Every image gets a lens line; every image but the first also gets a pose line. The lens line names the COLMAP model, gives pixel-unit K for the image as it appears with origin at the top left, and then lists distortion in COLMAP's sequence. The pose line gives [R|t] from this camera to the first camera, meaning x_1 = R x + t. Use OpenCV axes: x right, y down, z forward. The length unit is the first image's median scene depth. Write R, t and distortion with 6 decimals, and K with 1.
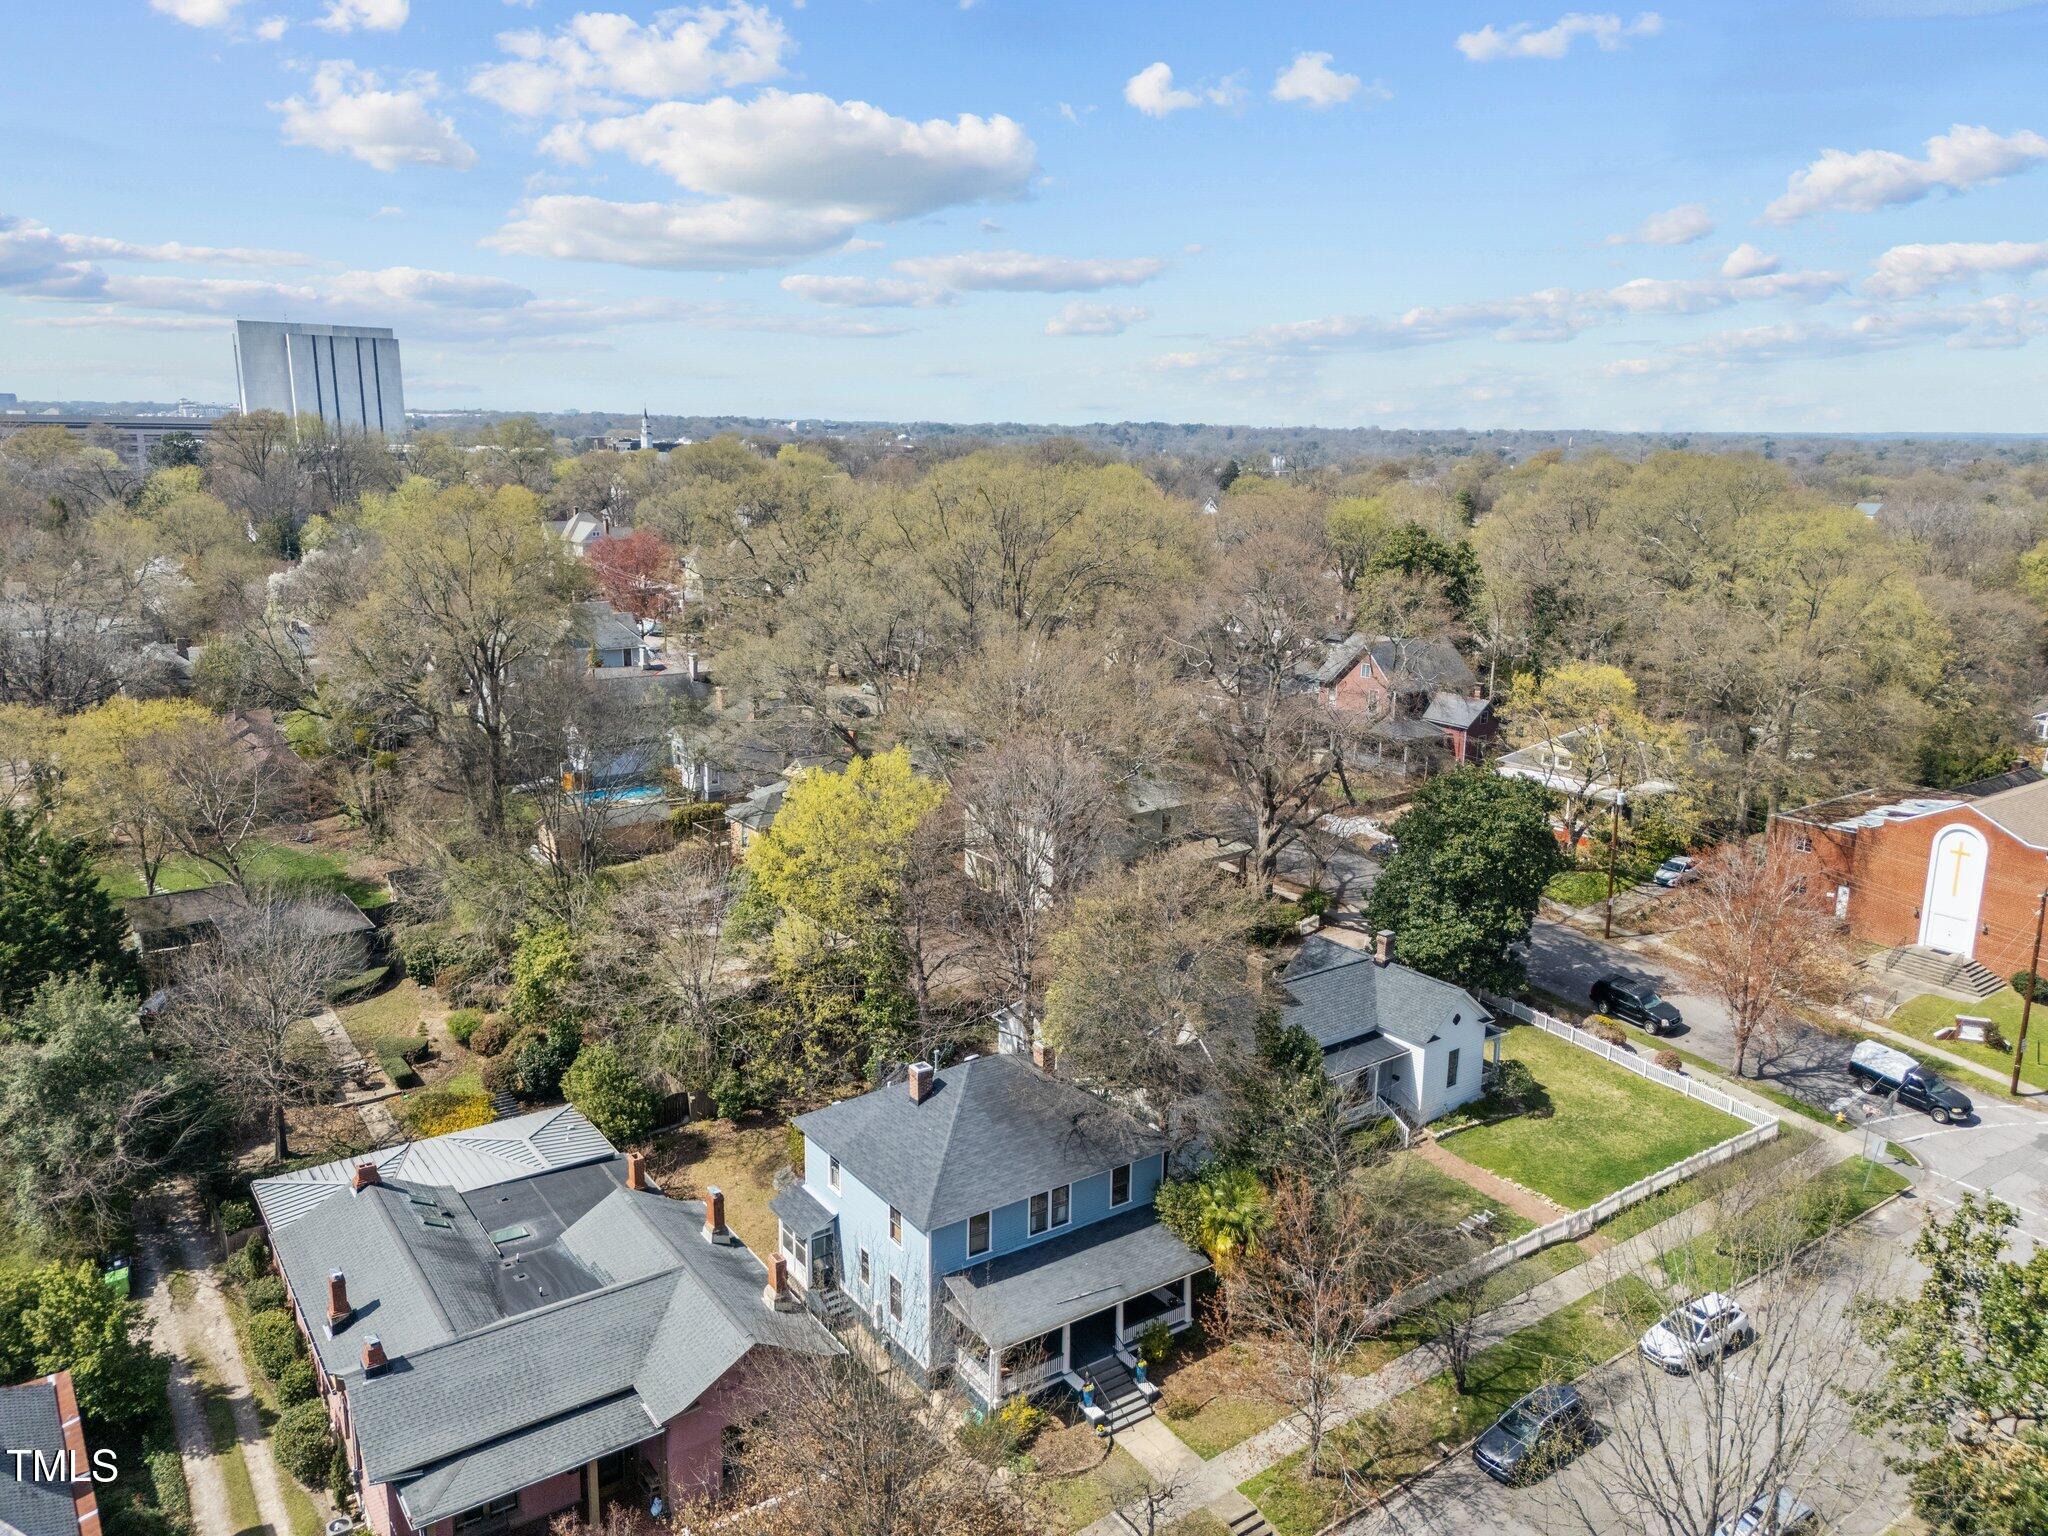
lens RADIAL K [[1522.3, 0, 1007.3], [0, 1522.3, 767.1], [0, 0, 1]] dist [0.016063, 0.002423]
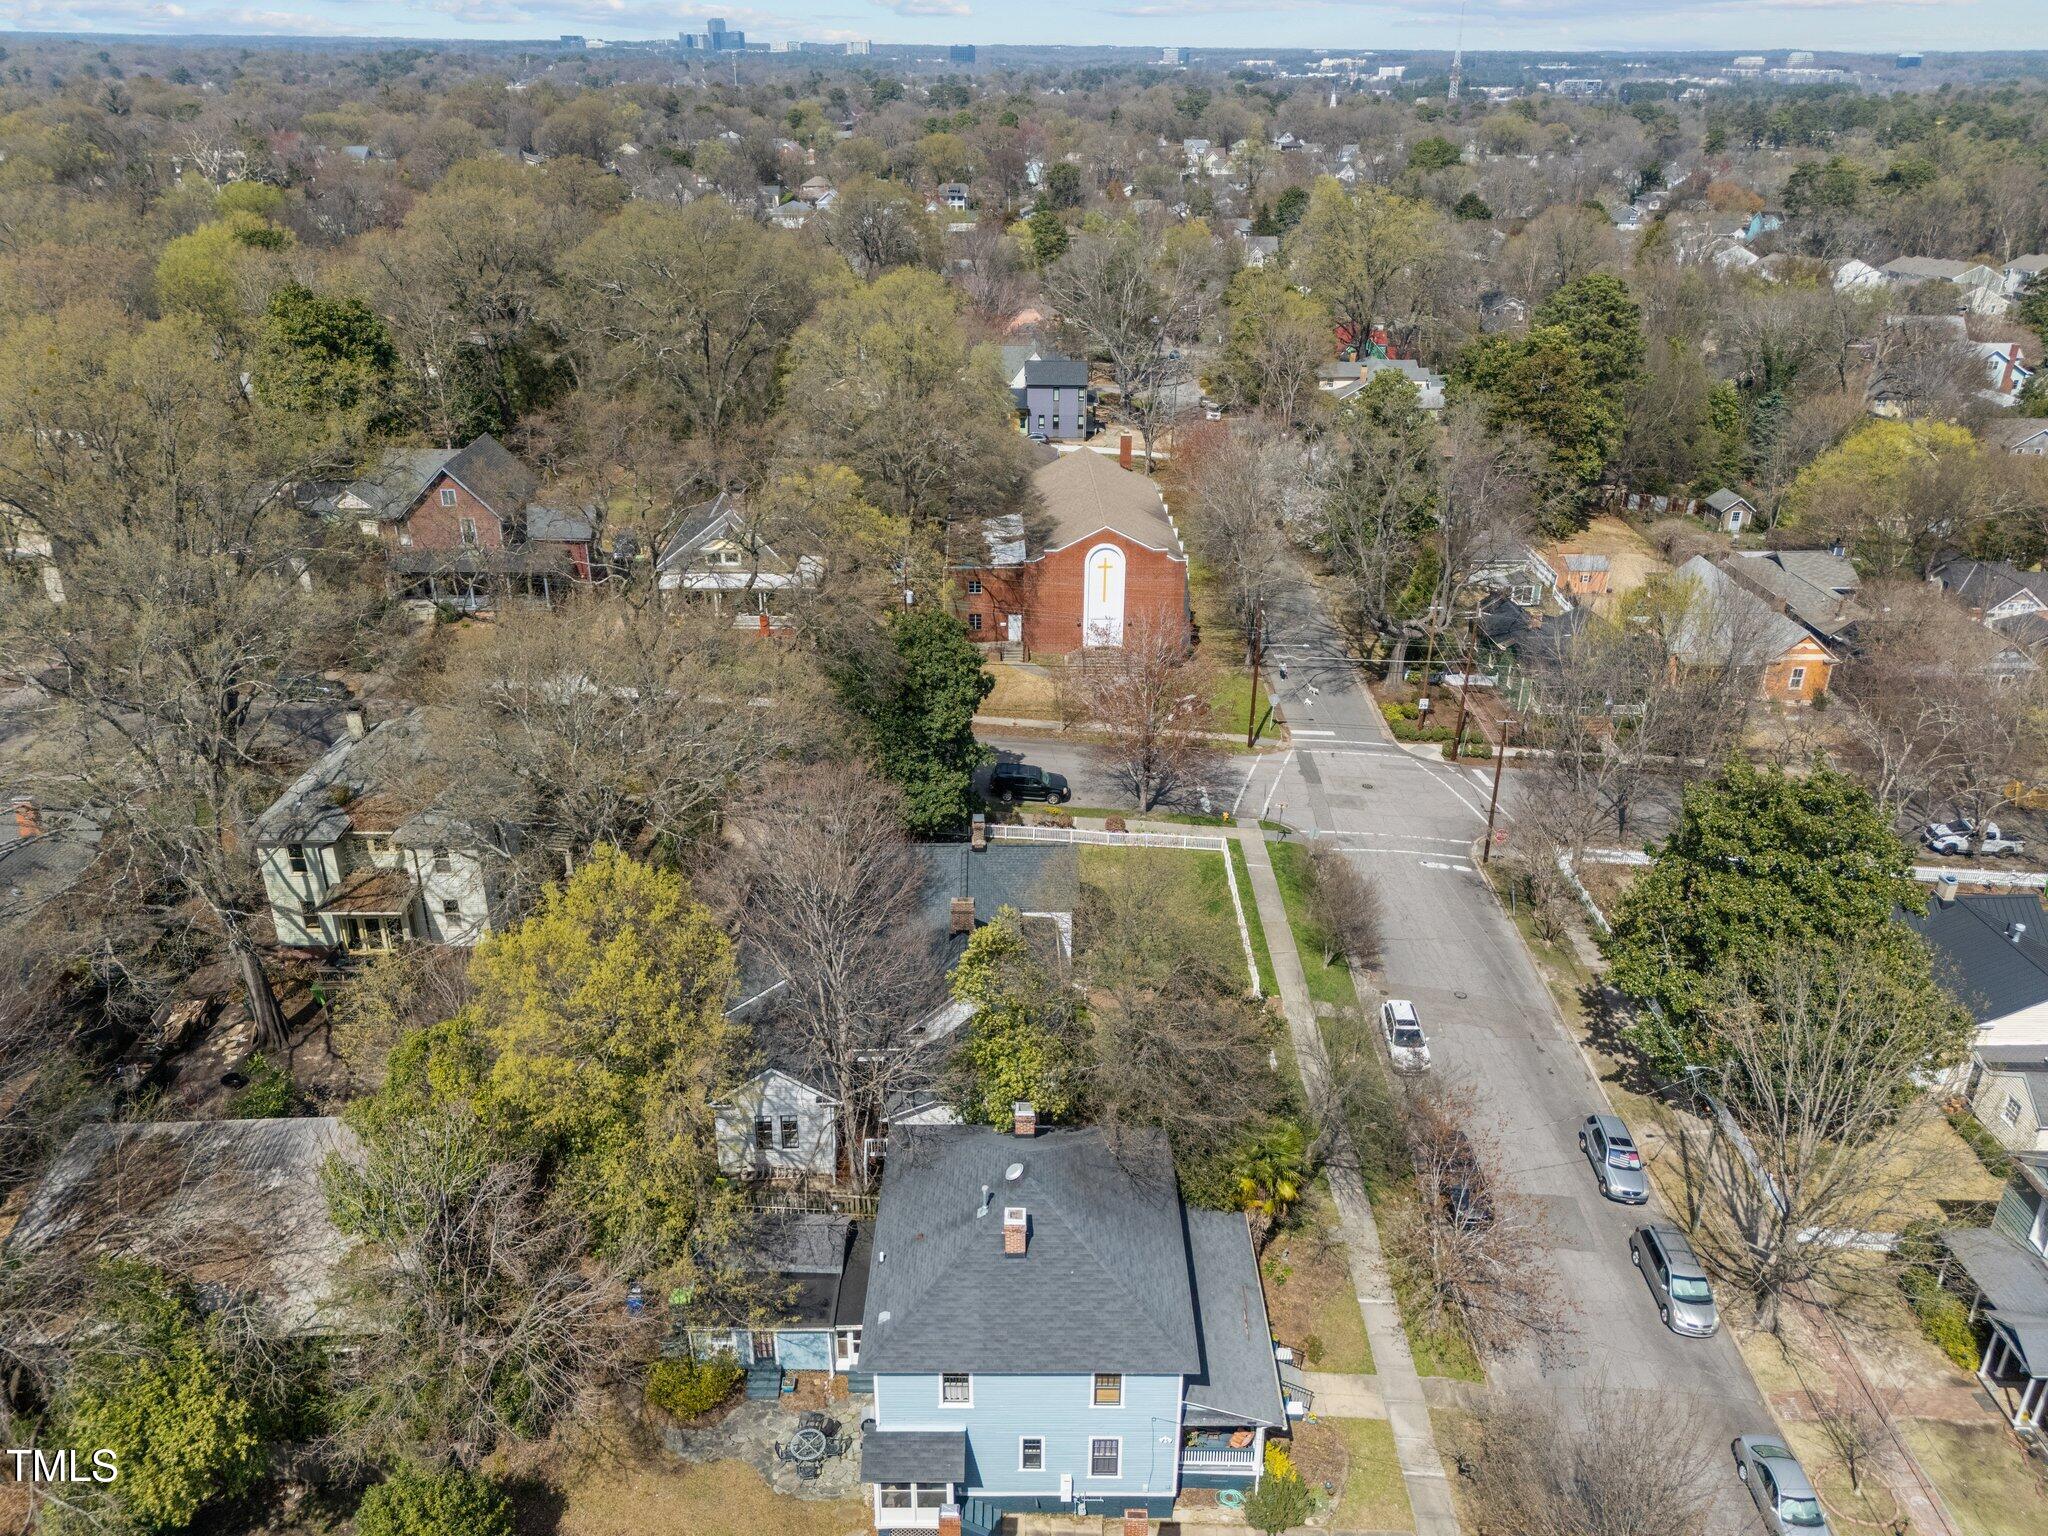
lens RADIAL K [[1495.5, 0, 1024.0], [0, 1495.5, 768.0], [0, 0, 1]] dist [-0.001857, -0.001448]
pose [[0.575562, -0.343542, 0.742097, -0.378188], [0.177357, 0.938318, 0.296824, -0.170650], [-0.798294, -0.039224, 0.600989, 0.361447]]
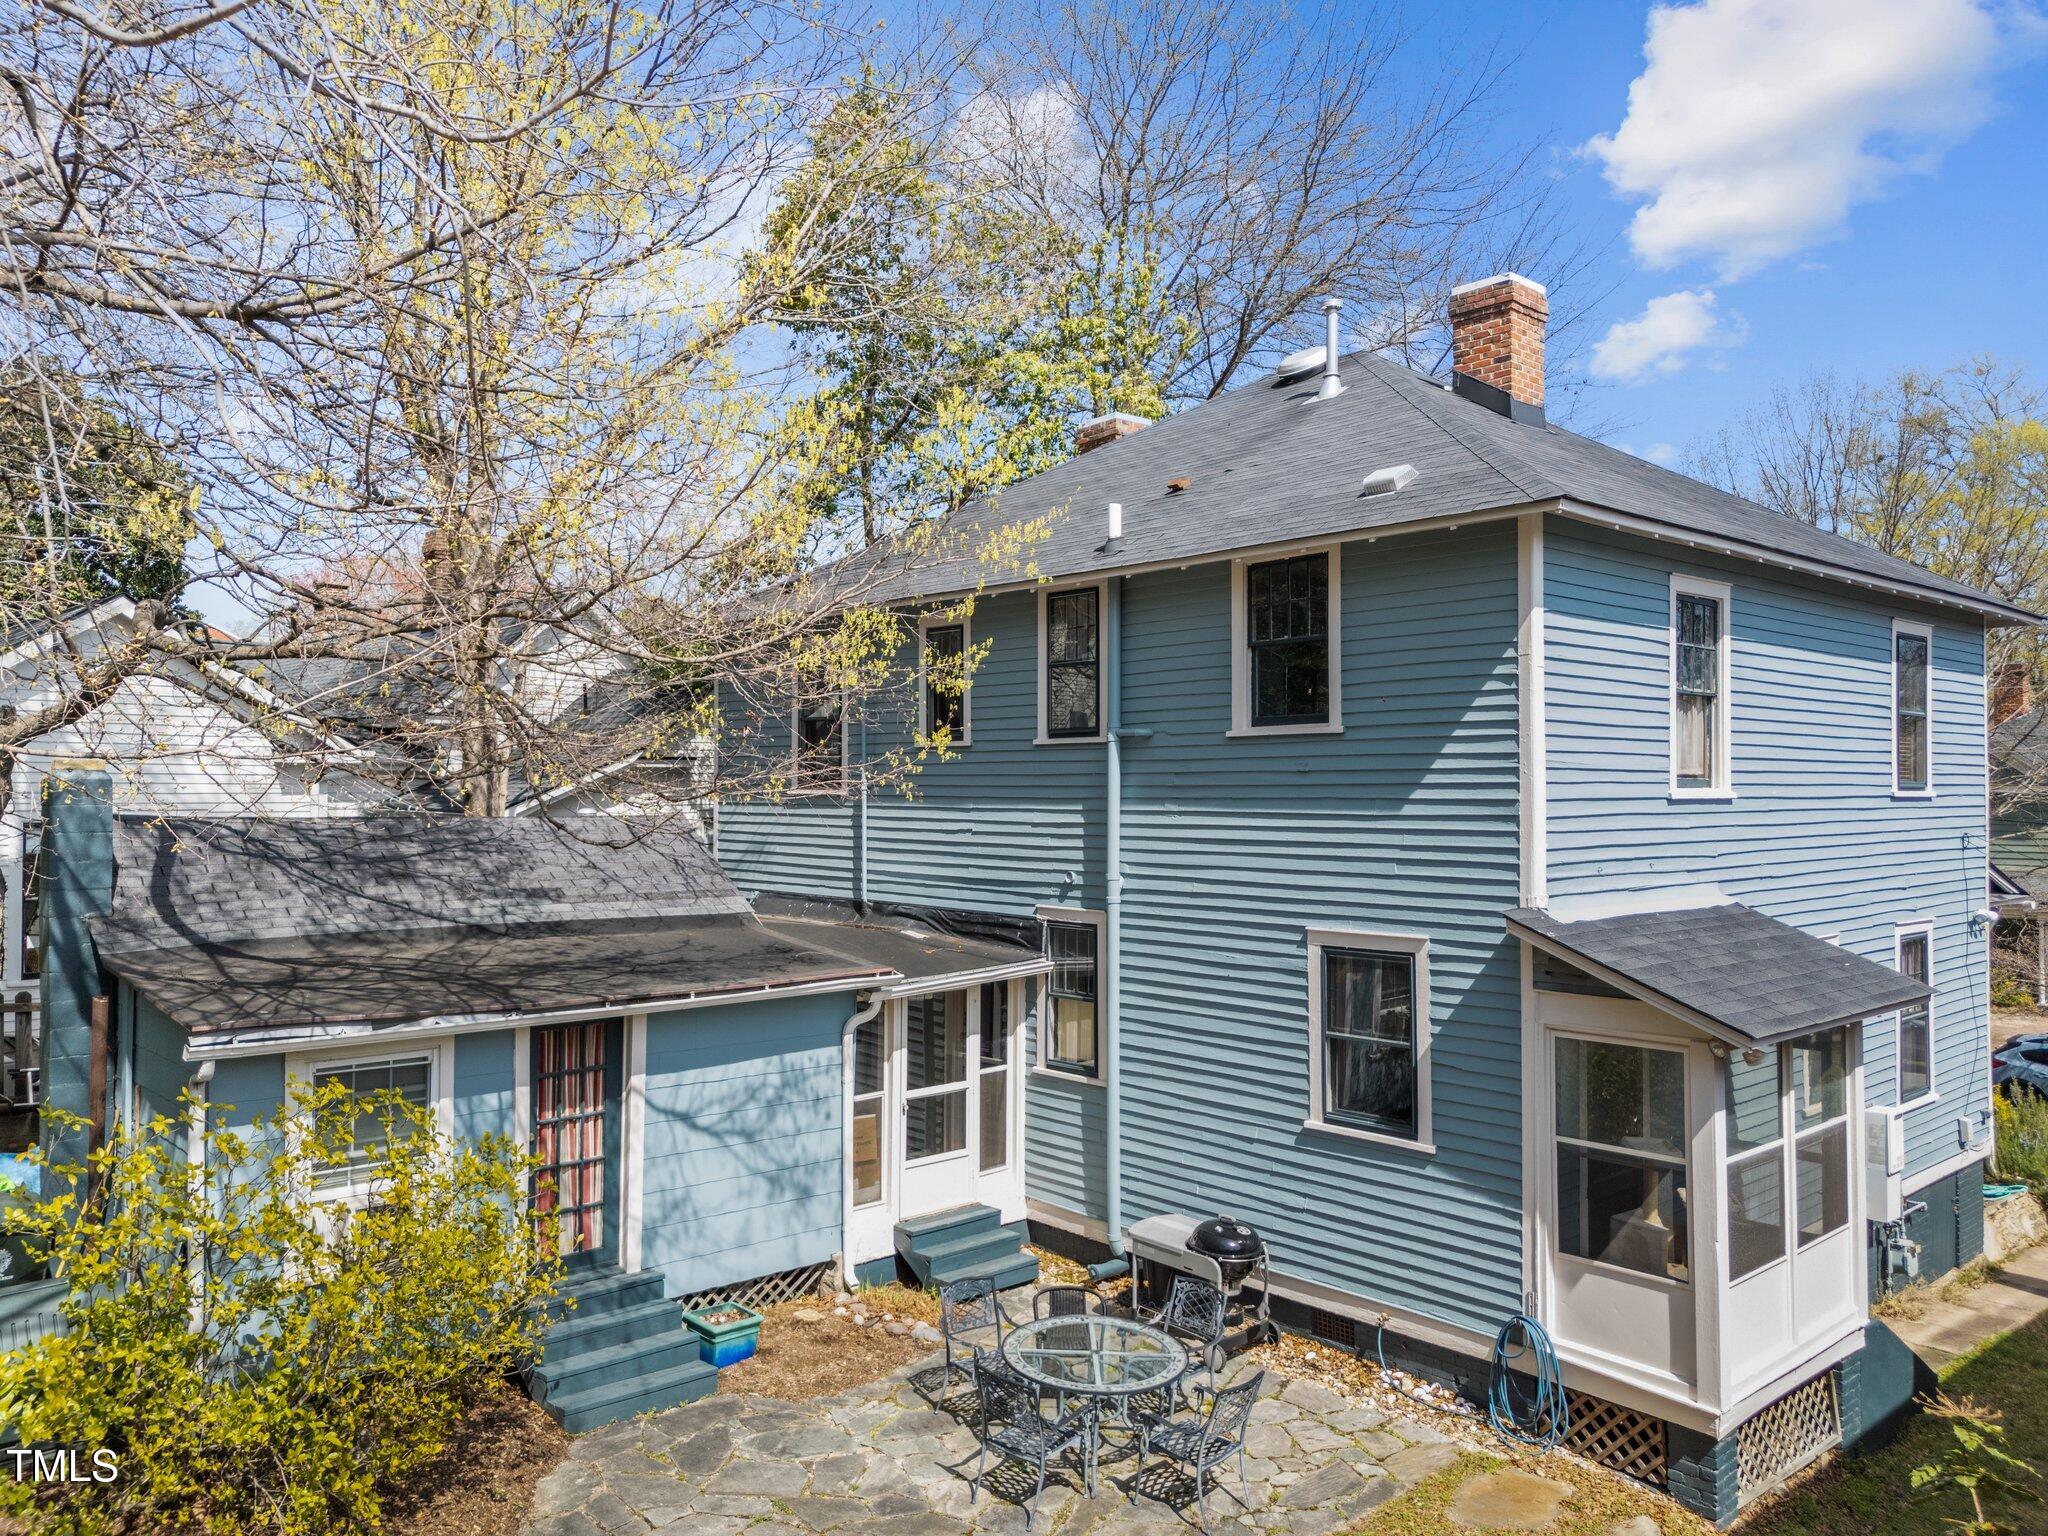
lens RADIAL K [[1522.3, 0, 1007.3], [0, 1522.3, 767.1], [0, 0, 1]] dist [0.016063, 0.002423]
pose [[-0.121287, 0.012080, 0.992544, -0.206134], [0.211195, 0.977345, 0.013913, 0.175149], [-0.969890, 0.211308, -0.121090, 0.764246]]
